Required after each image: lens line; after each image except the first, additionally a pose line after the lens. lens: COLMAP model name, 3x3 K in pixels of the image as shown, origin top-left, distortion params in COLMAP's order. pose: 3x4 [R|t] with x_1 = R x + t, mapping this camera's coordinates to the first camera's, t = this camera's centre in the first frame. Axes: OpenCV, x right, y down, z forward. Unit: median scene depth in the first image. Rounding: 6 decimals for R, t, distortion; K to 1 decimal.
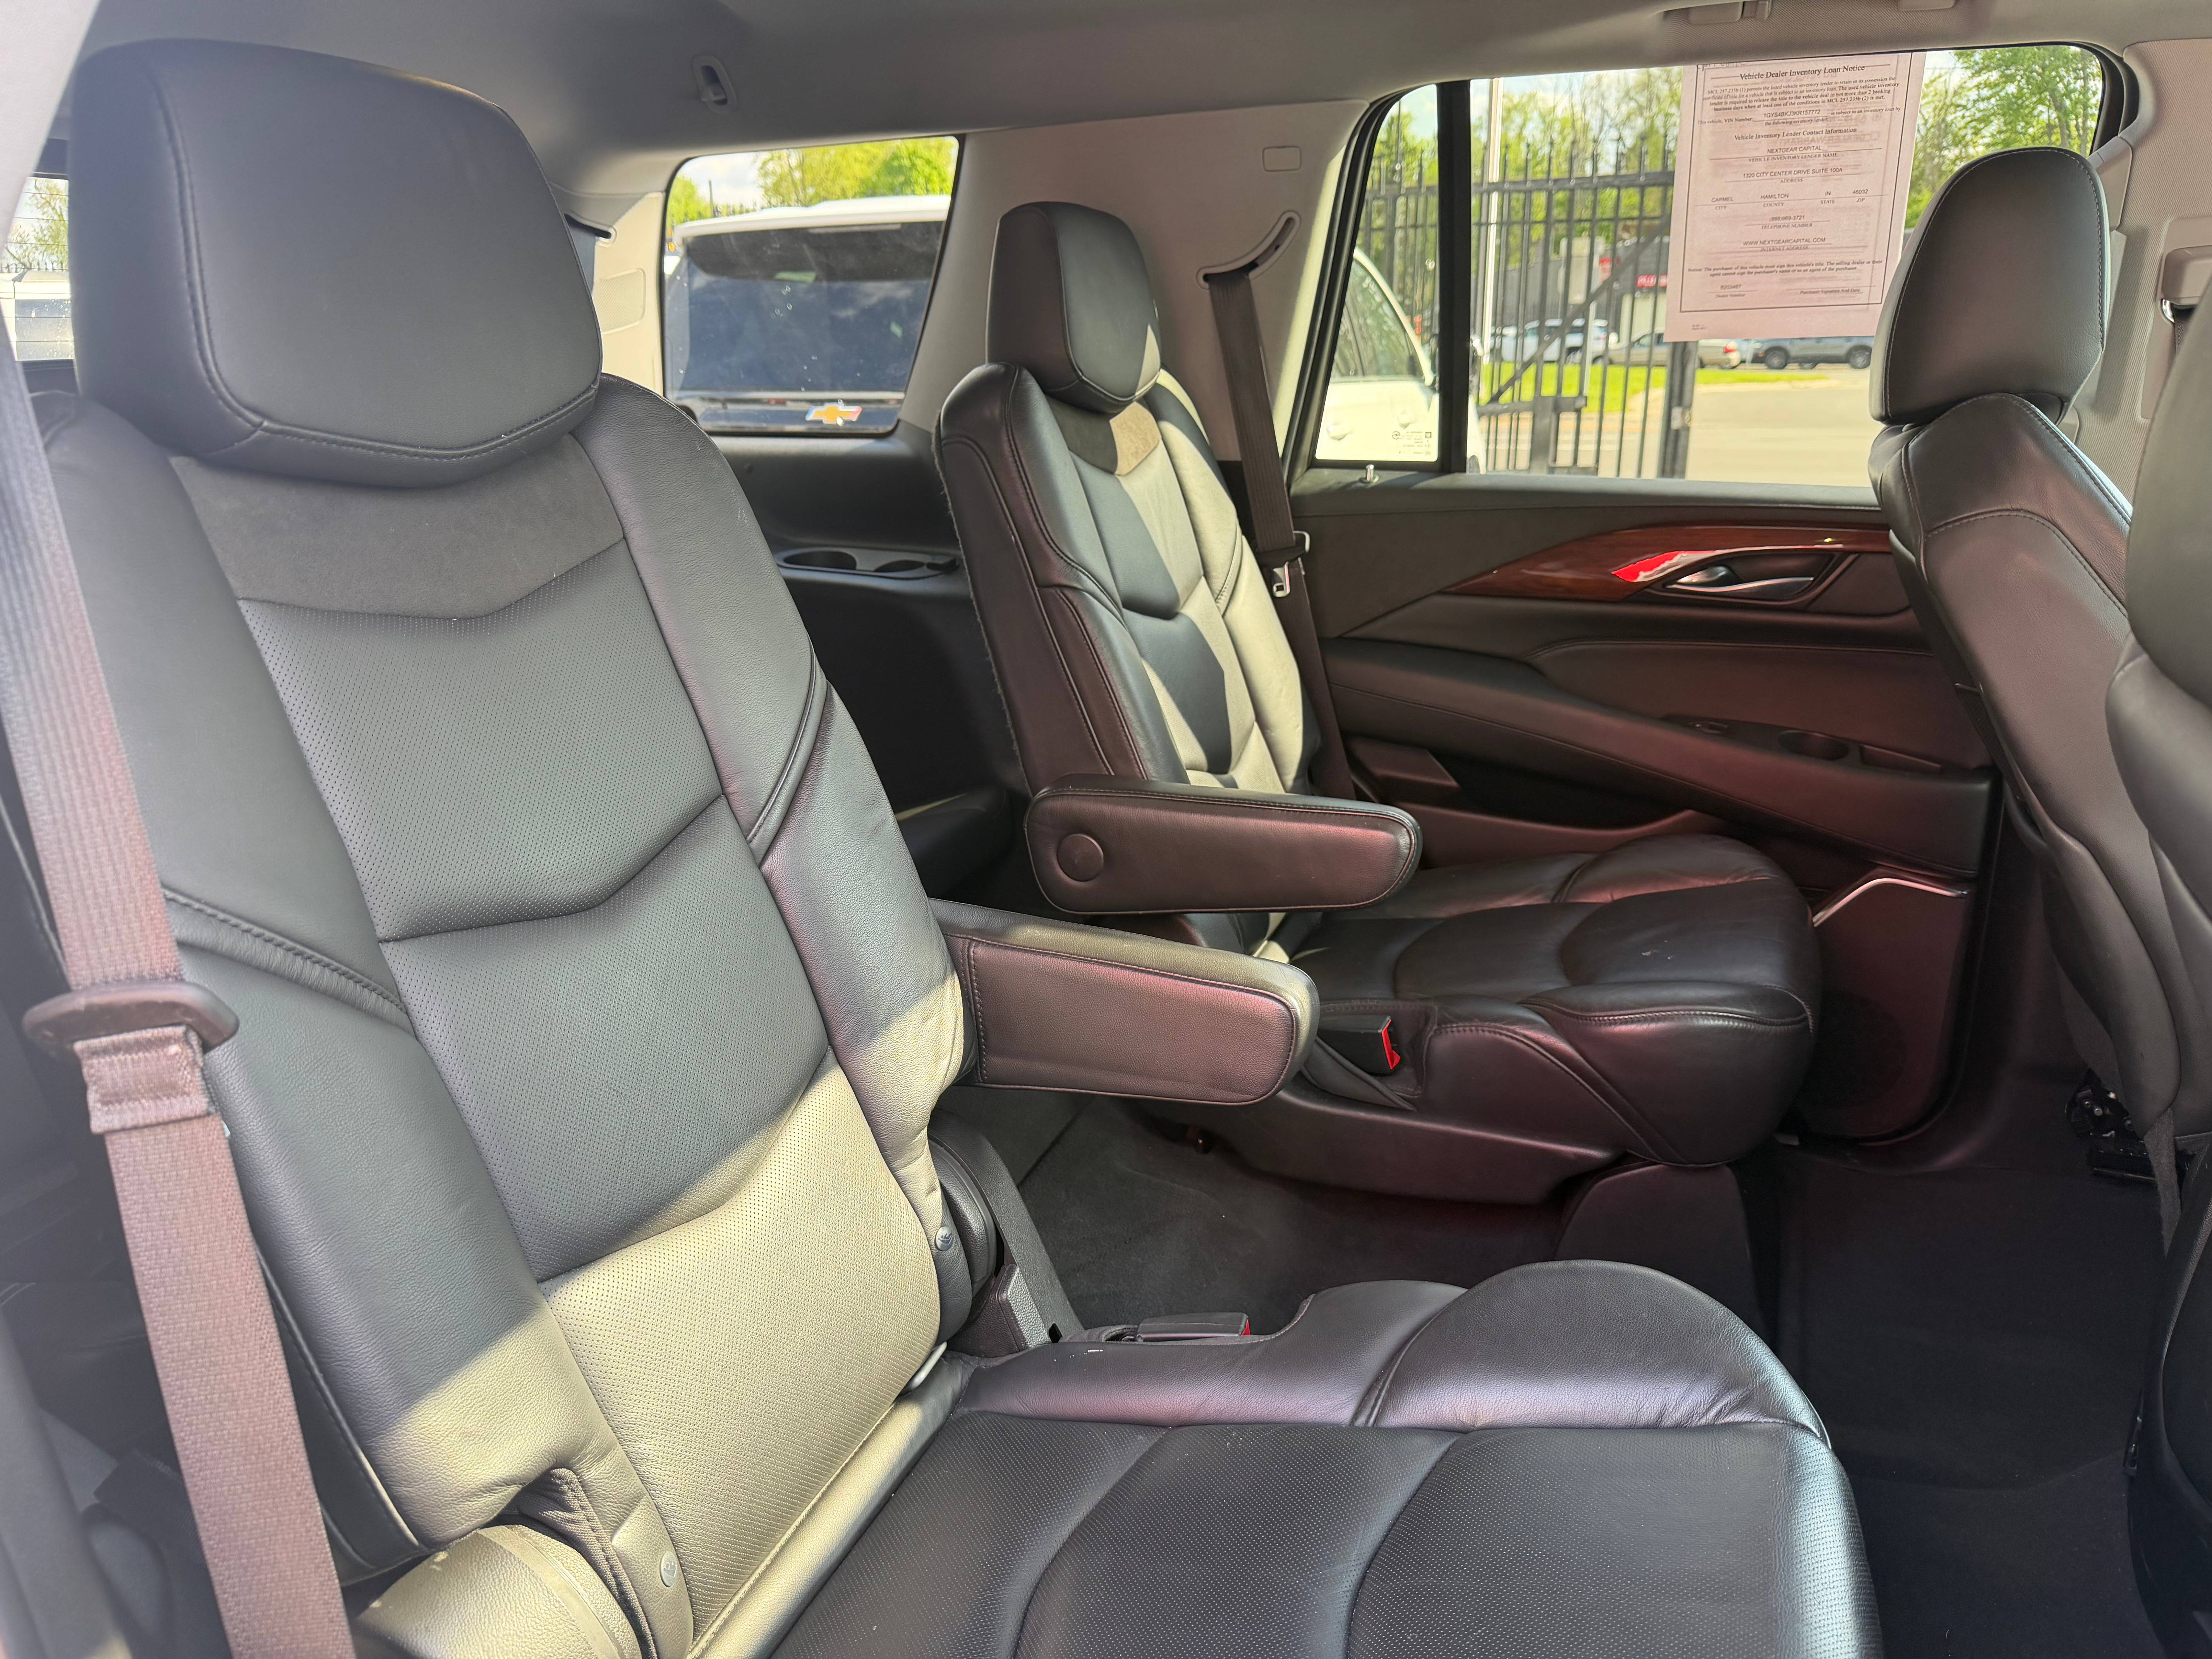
lens RADIAL K [[1546.4, 0, 1090.6], [0, 1546.4, 852.4], [0, 0, 1]] dist [0.188659, -0.317394]
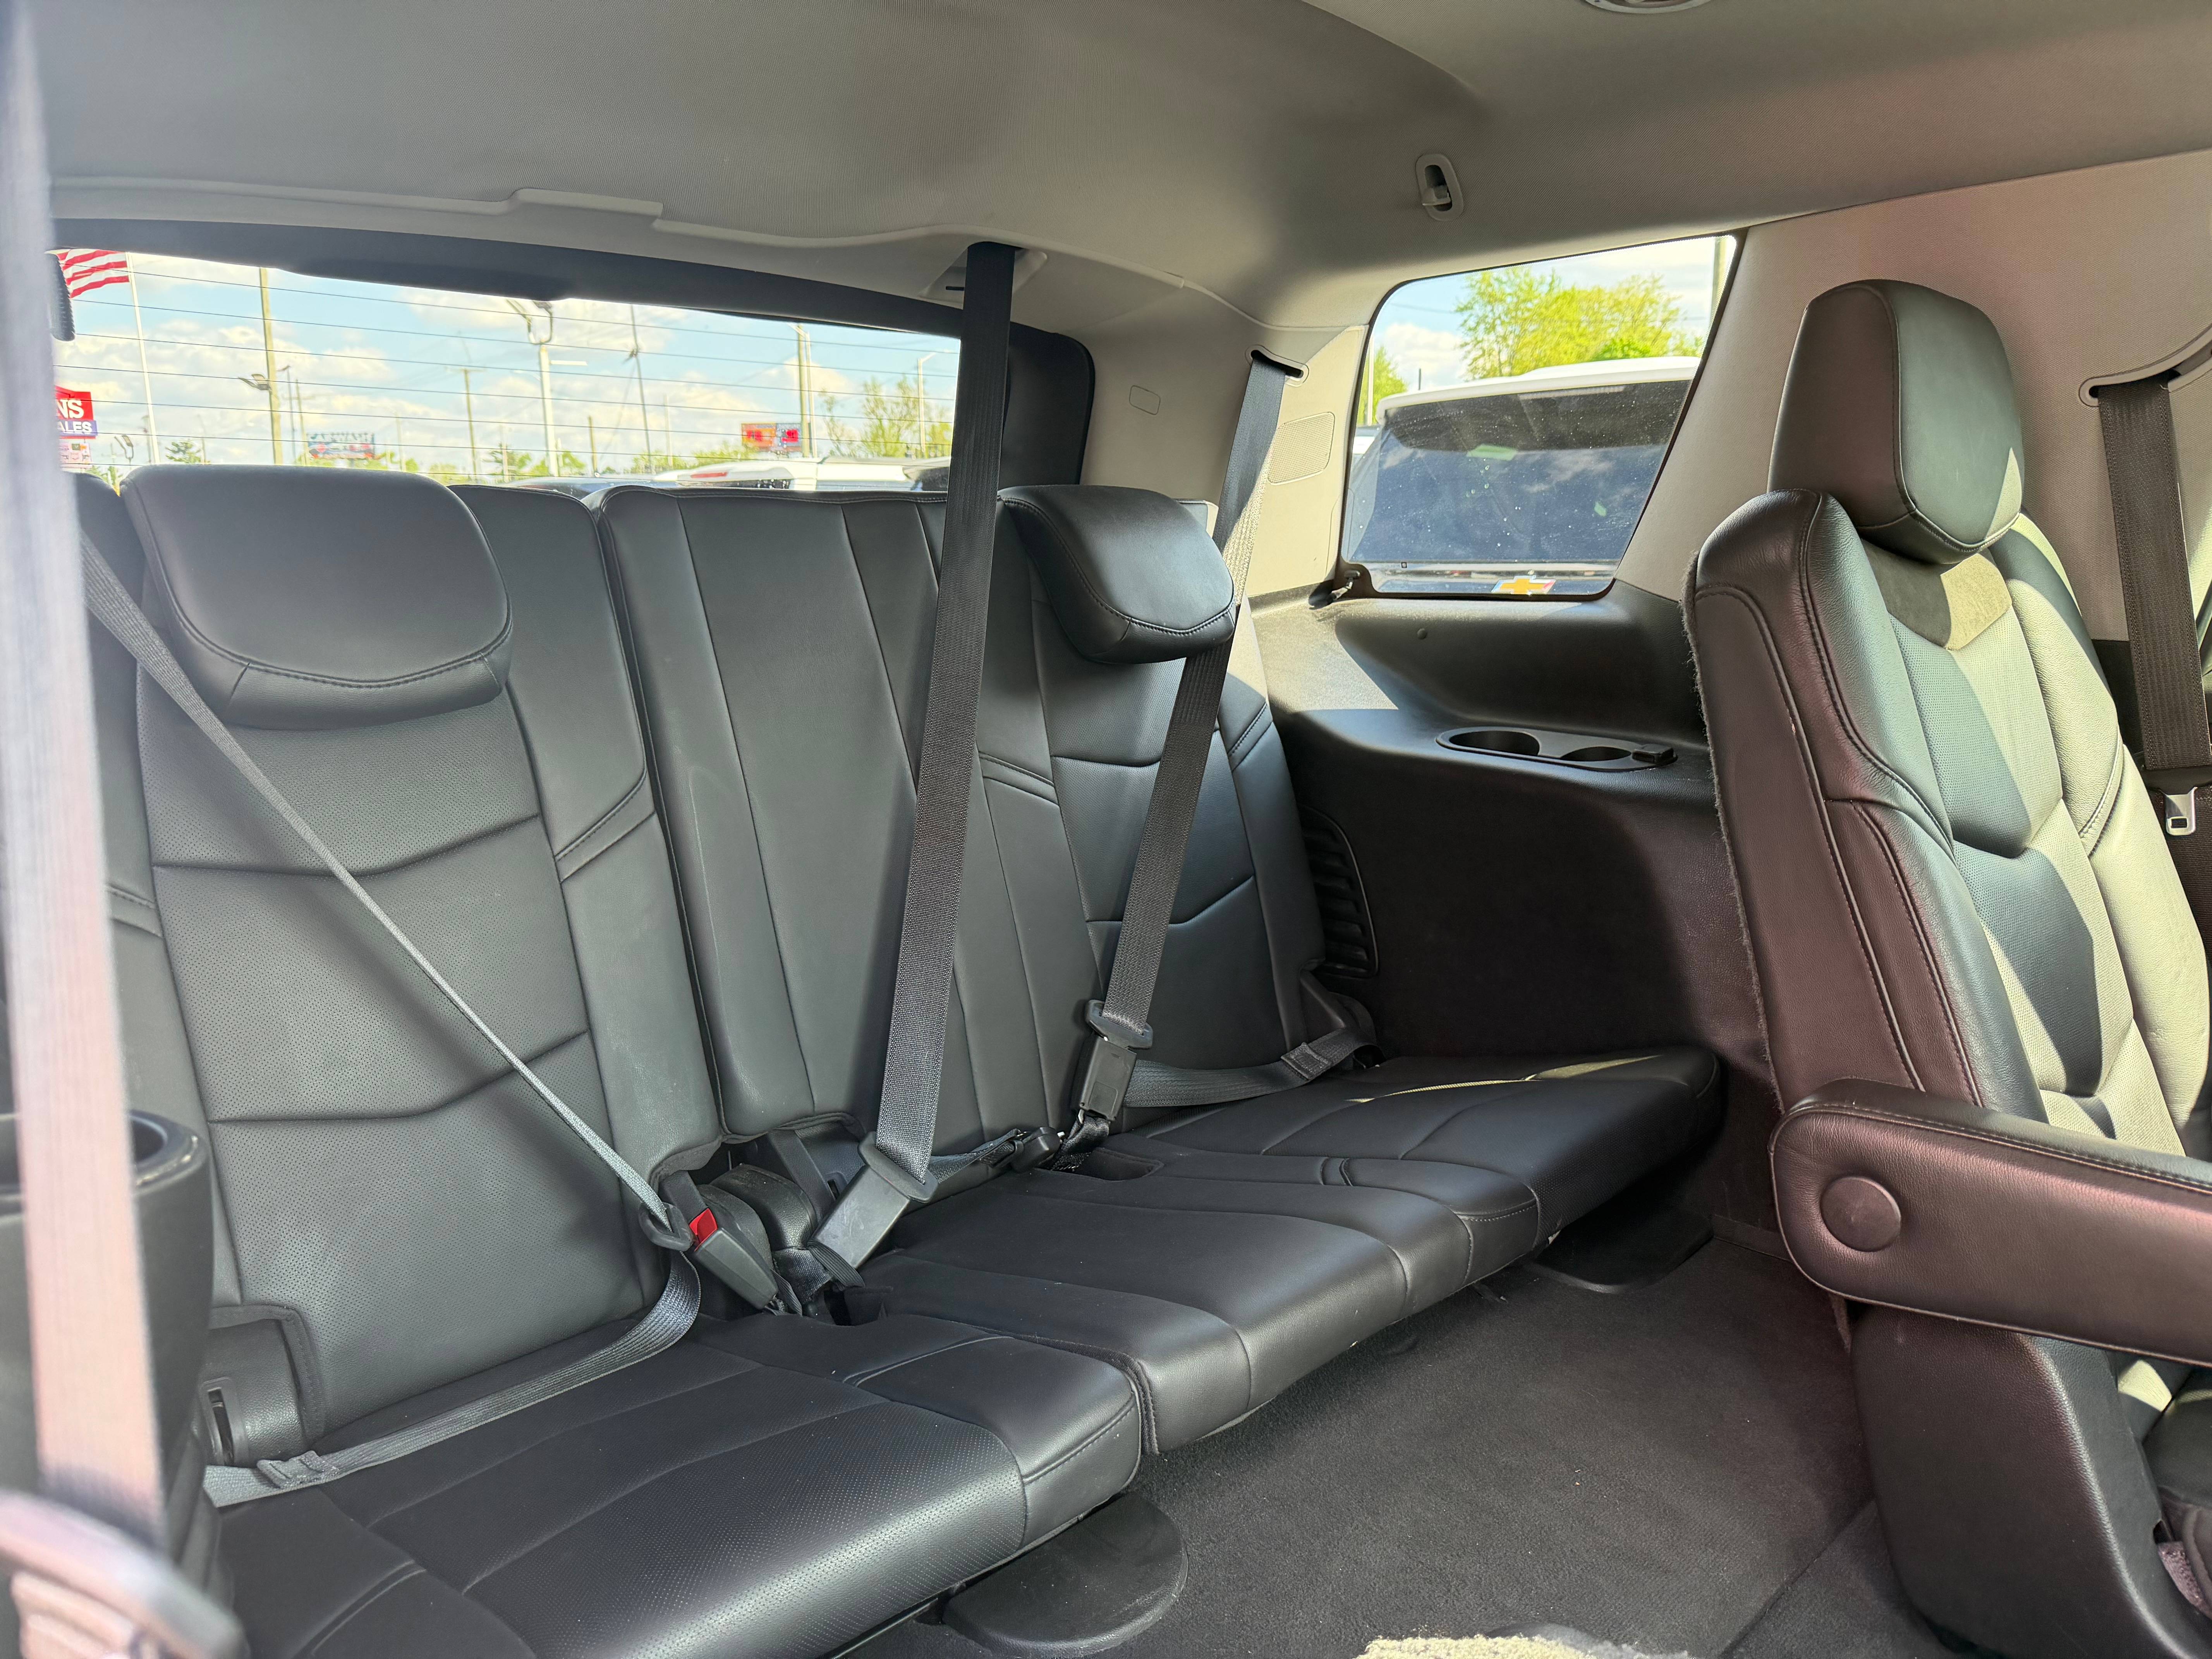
lens RADIAL K [[1582.4, 0, 1106.0], [0, 1582.4, 829.5], [0, 0, 1]] dist [-0.001446, -0.017822]
pose [[0.918721, 0.084020, -0.385865, -0.046900], [-0.131803, 0.986315, -0.099050, -0.041017], [0.372262, 0.141858, 0.917222, 0.215118]]
